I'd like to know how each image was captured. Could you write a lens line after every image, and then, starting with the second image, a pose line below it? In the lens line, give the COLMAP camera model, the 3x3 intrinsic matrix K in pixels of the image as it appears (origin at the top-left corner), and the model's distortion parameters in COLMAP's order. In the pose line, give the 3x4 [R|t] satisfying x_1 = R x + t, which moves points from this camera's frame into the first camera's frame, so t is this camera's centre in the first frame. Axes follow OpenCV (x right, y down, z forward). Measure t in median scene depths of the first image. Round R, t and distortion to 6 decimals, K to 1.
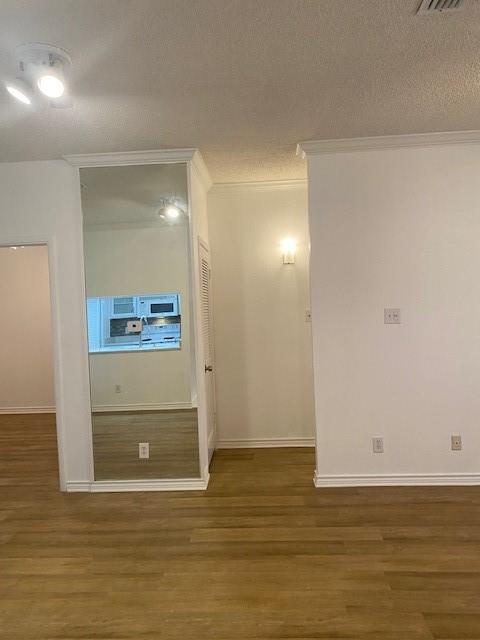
lens RADIAL K [[489.8, 0, 239.8], [0, 489.8, 319.9], [0, 0, 1]] dist [0.024214, -0.026122]
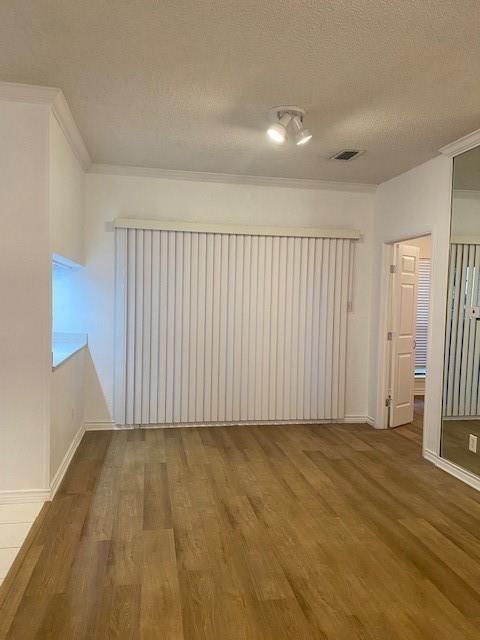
lens RADIAL K [[489.8, 0, 239.6], [0, 489.8, 321.3], [0, 0, 1]] dist [0.024214, -0.026122]
pose [[0.226133, 0.083272, -0.970531, 0.749597], [-0.054810, 0.995849, 0.072674, -0.017125], [0.972553, 0.036761, 0.229759, 0.409937]]
